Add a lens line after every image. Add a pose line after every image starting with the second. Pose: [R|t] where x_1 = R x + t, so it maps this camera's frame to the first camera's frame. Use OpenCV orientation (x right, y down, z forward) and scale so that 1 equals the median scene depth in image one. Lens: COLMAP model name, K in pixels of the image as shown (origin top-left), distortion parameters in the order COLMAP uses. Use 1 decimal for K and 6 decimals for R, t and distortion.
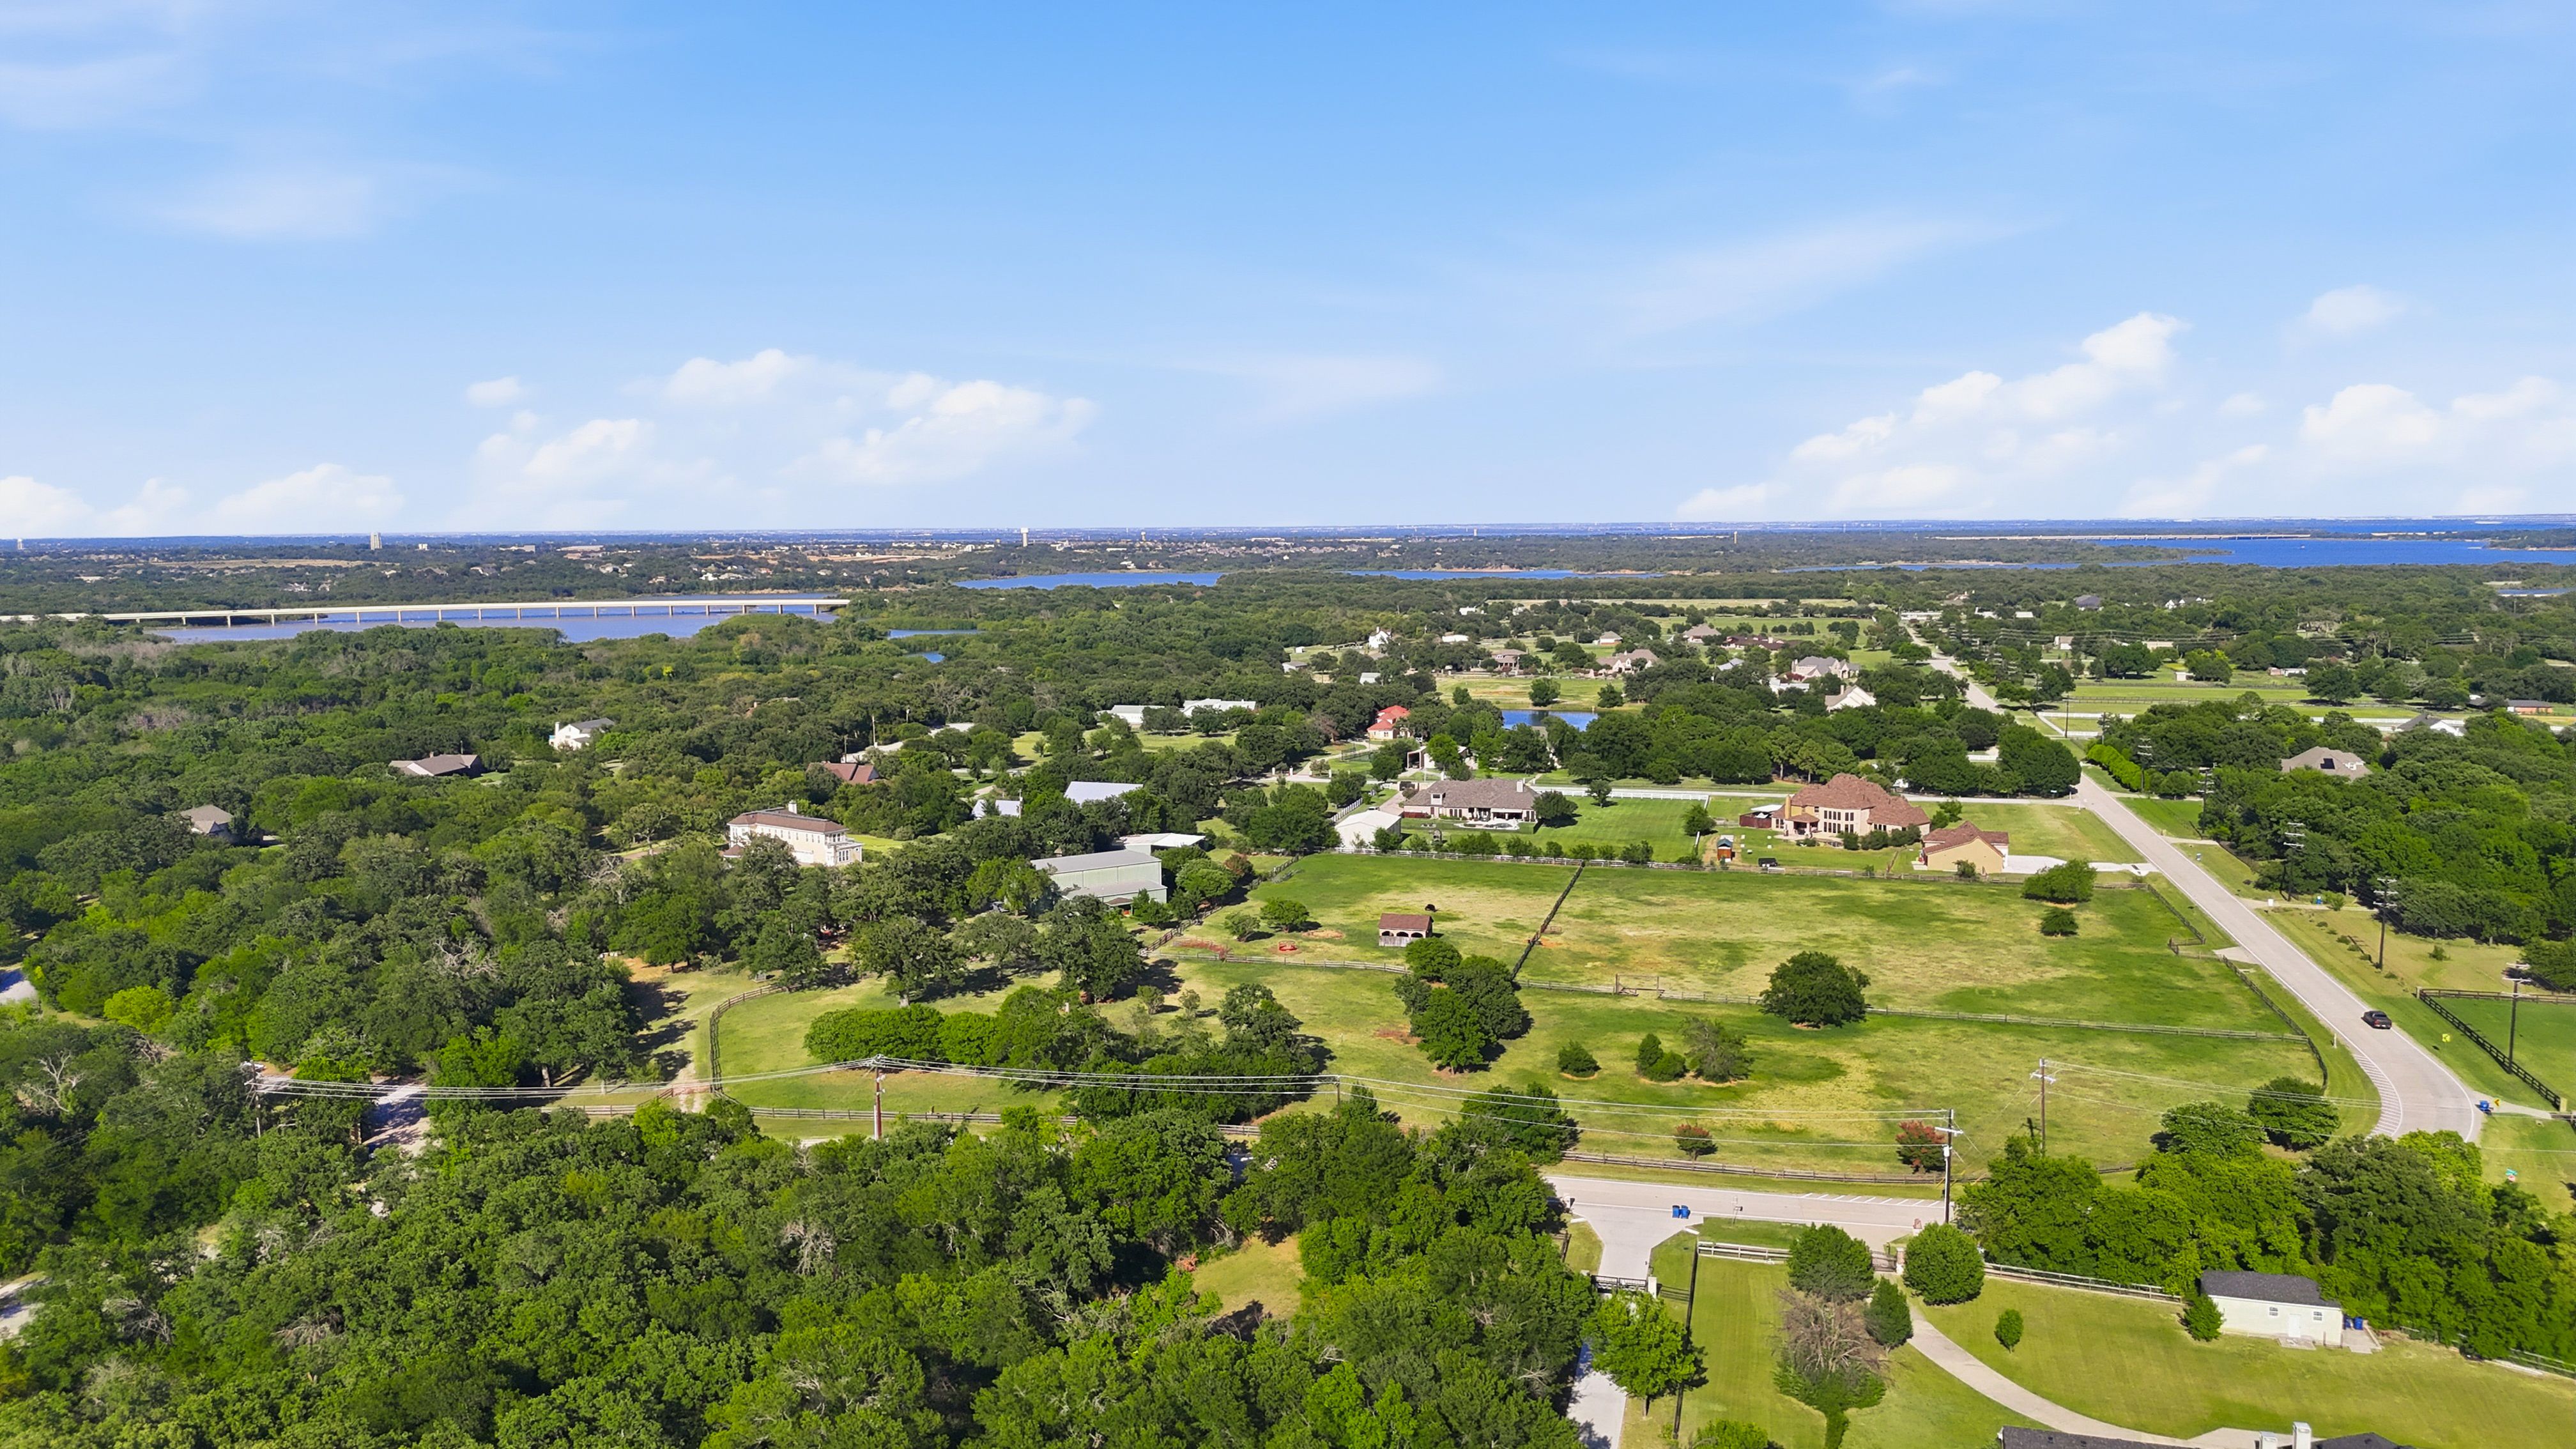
lens RADIAL K [[1794.3, 0, 1296.3], [0, 1794.3, 732.1], [0, 0, 1]] dist [0.098298, -0.107910]
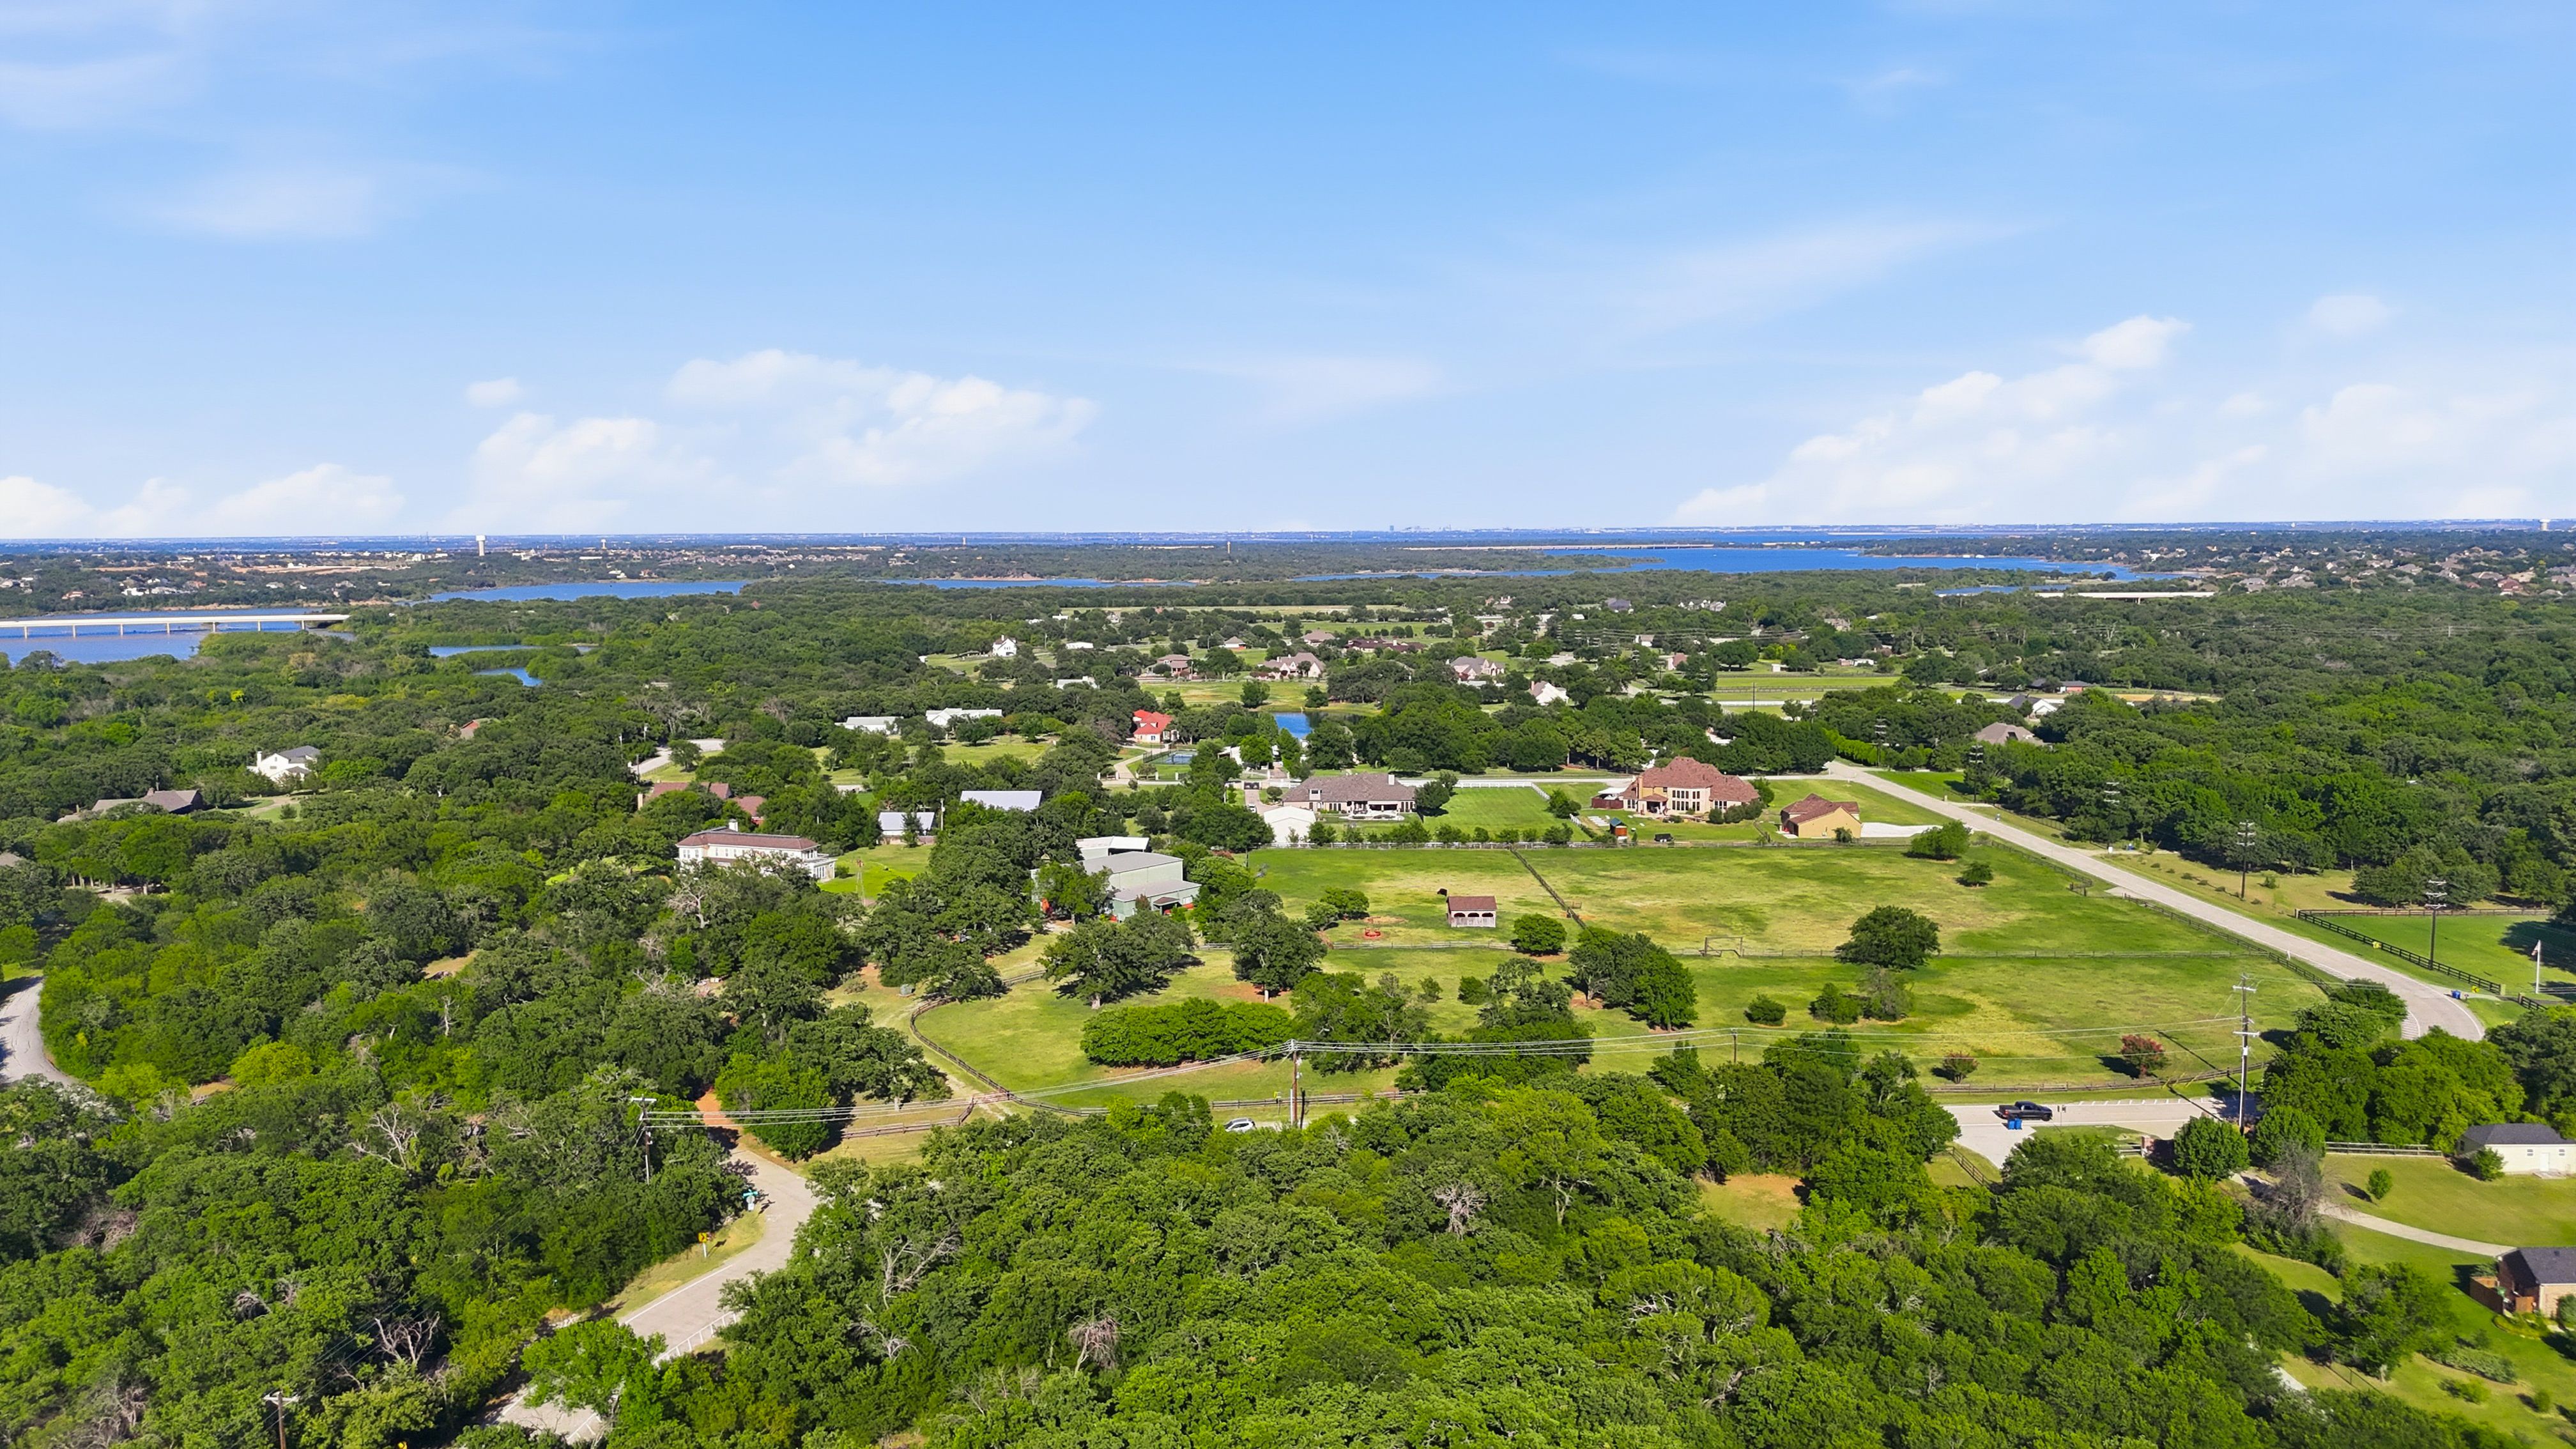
lens RADIAL K [[1794.3, 0, 1296.3], [0, 1794.3, 732.1], [0, 0, 1]] dist [0.098298, -0.107910]
pose [[0.964670, -0.029290, 0.261828, -0.203889], [0.030604, 0.999531, -0.000938, 0.001968], [-0.261677, 0.008918, 0.965114, 0.004432]]
